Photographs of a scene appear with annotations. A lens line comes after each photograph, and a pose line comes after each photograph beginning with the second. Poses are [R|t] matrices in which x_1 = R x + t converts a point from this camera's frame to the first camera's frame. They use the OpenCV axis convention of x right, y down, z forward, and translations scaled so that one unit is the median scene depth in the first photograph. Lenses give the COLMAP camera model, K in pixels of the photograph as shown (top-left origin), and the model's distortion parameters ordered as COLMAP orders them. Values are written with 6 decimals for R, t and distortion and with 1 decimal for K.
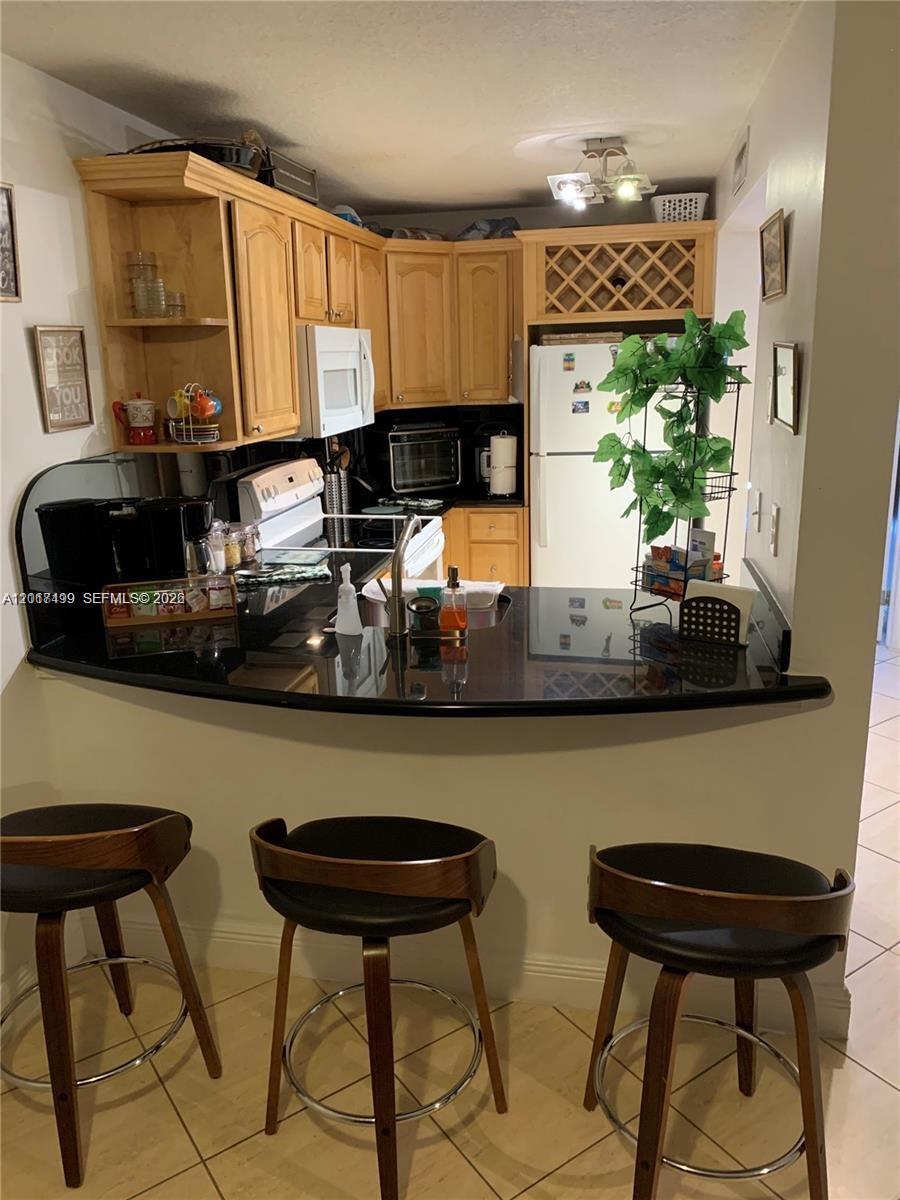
lens RADIAL K [[928.6, 0, 445.5], [0, 928.6, 596.3], [0, 0, 1]] dist [0.026545, -0.008154]
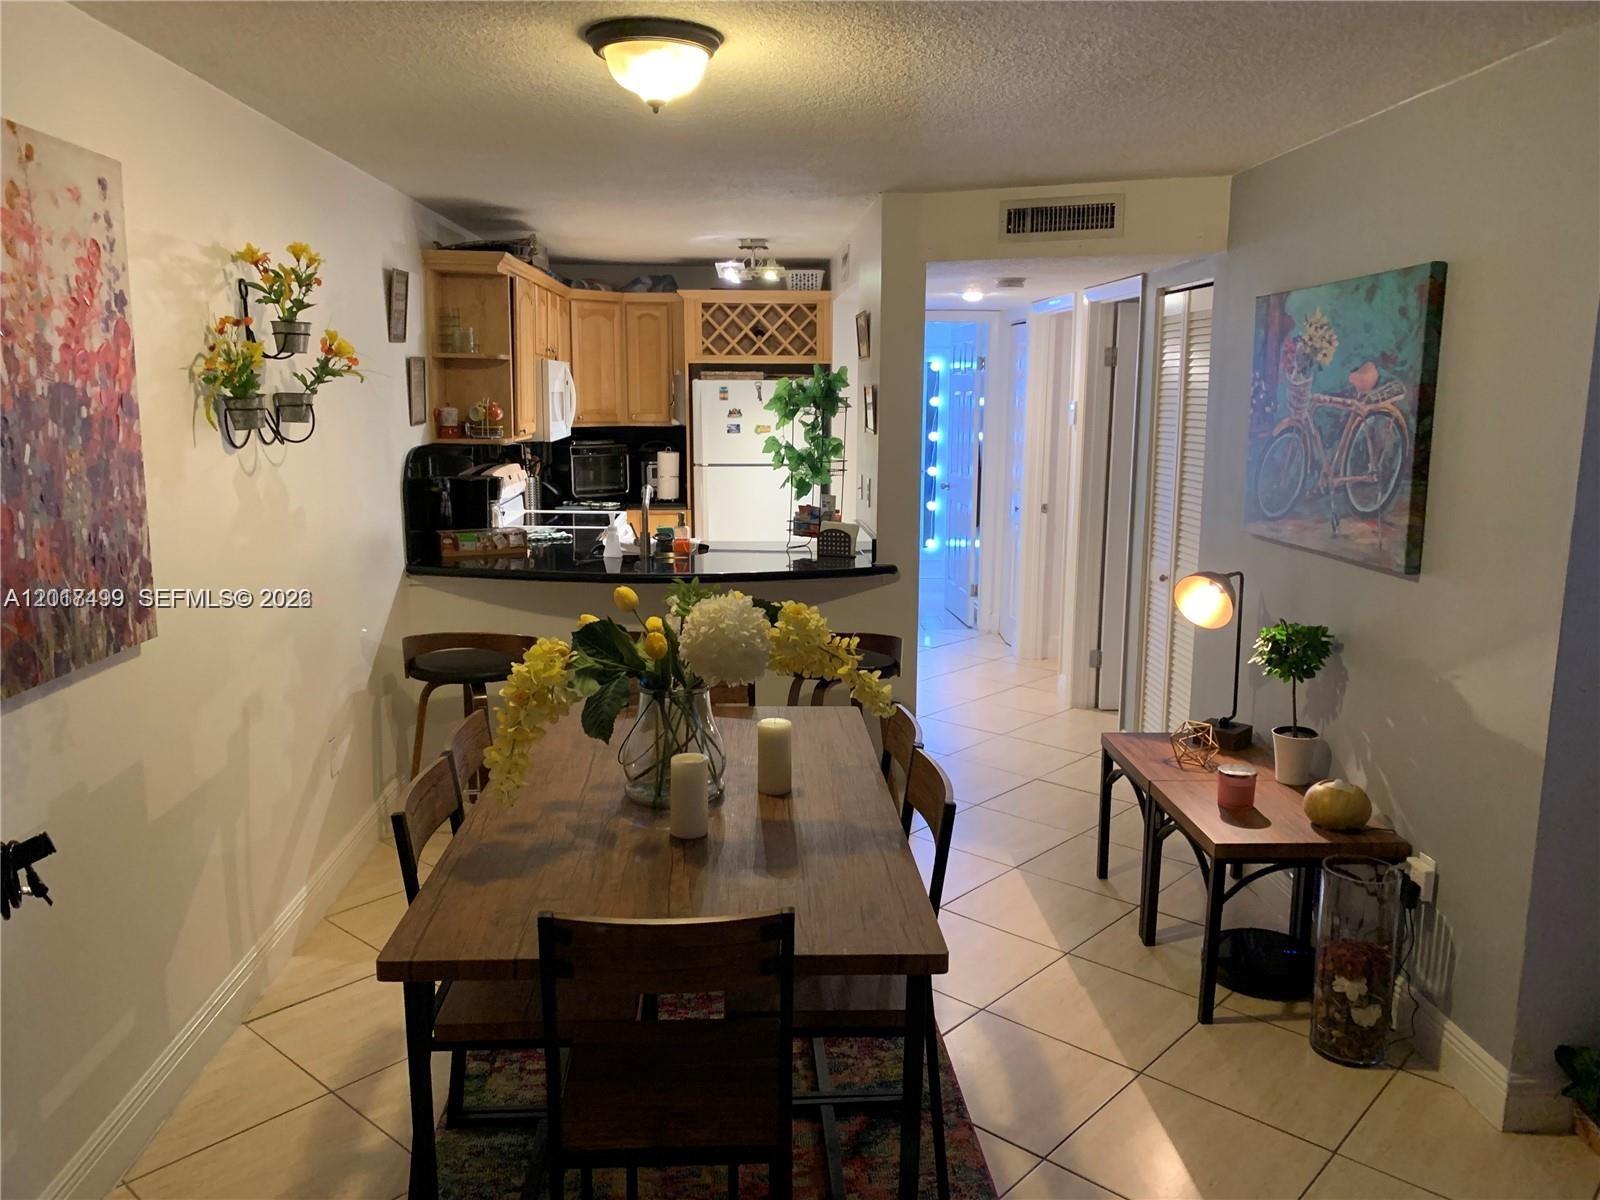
lens RADIAL K [[1238.1, 0, 800.0], [0, 1238.1, 600.0], [0, 0, 1]] dist [0.026545, -0.008154]
pose [[0.970203, -0.007448, 0.242180, -0.213252], [0.027882, 0.996319, -0.081057, 0.203201], [-0.240685, 0.085394, 0.966839, -0.762843]]
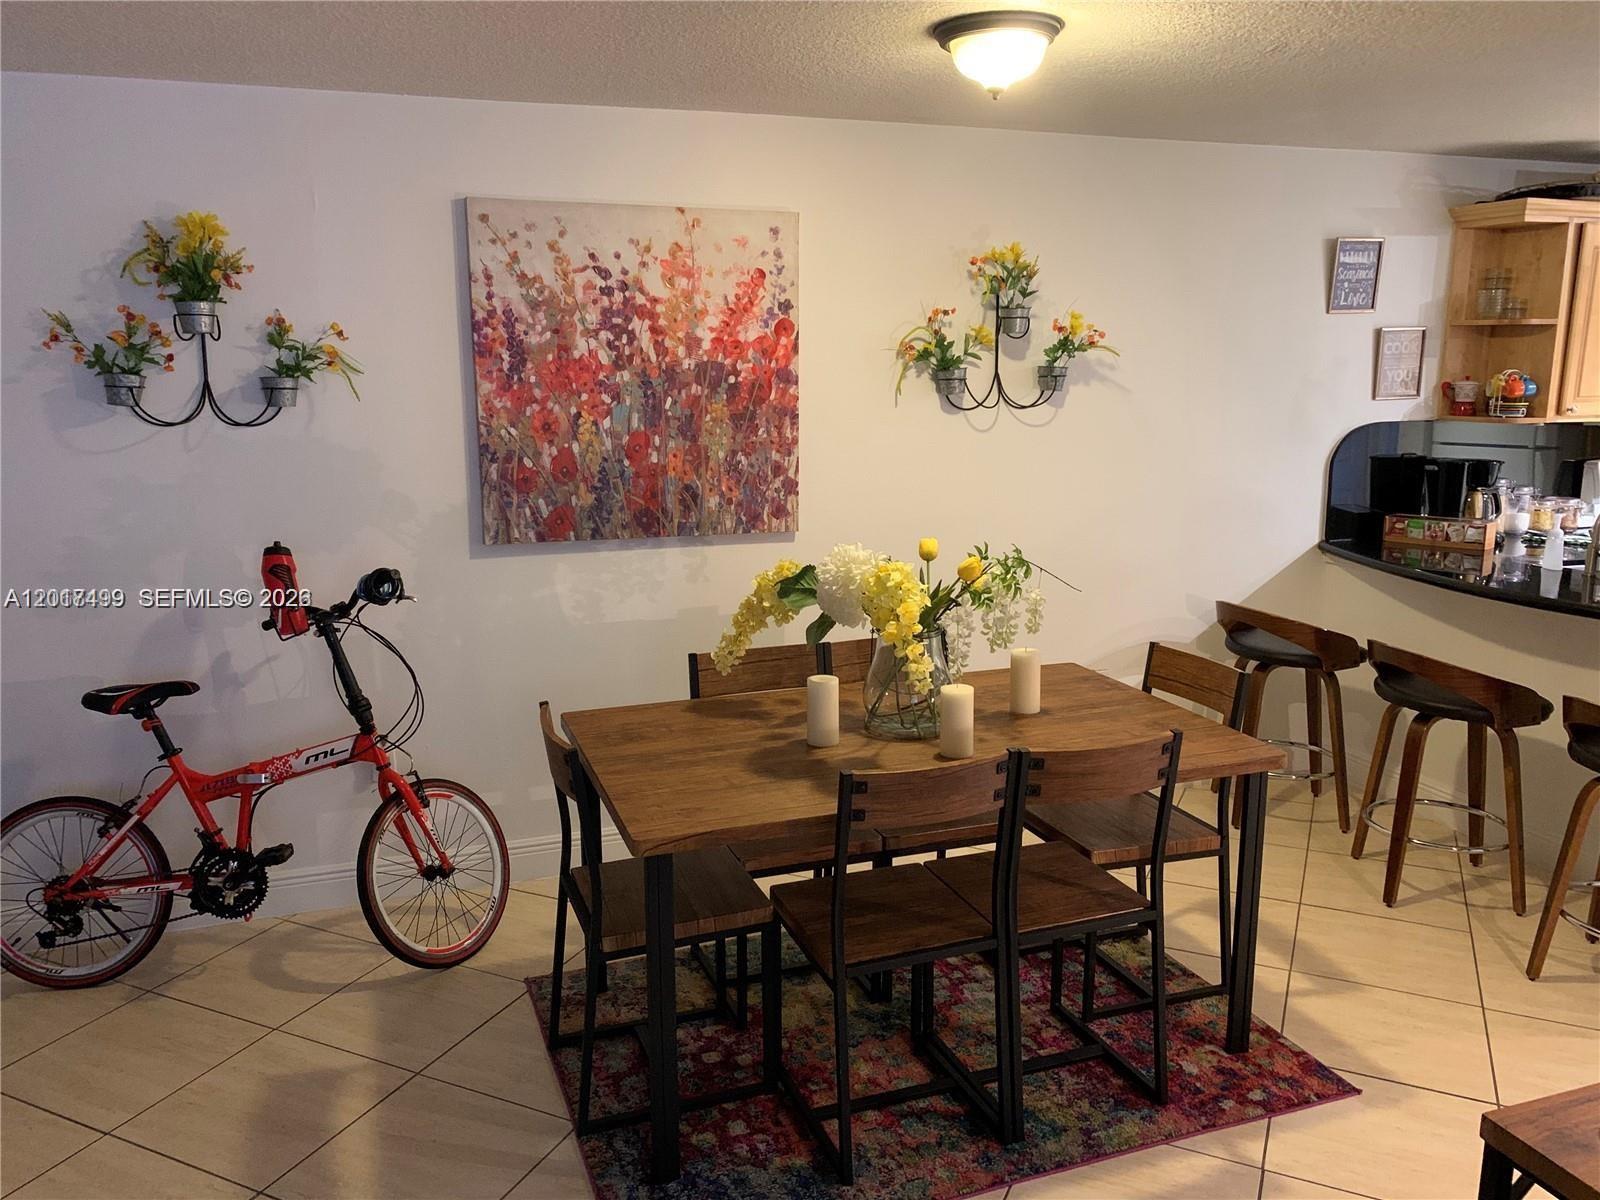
lens RADIAL K [[1240.7, 0, 800.0], [0, 1240.7, 600.0], [0, 0, 1]] dist [0.036230, -0.004453]
pose [[0.522615, 0.185924, -0.832049, 0.551412], [-0.223193, 0.971732, 0.076948, 0.124796], [0.822835, 0.145493, 0.549339, -0.536165]]
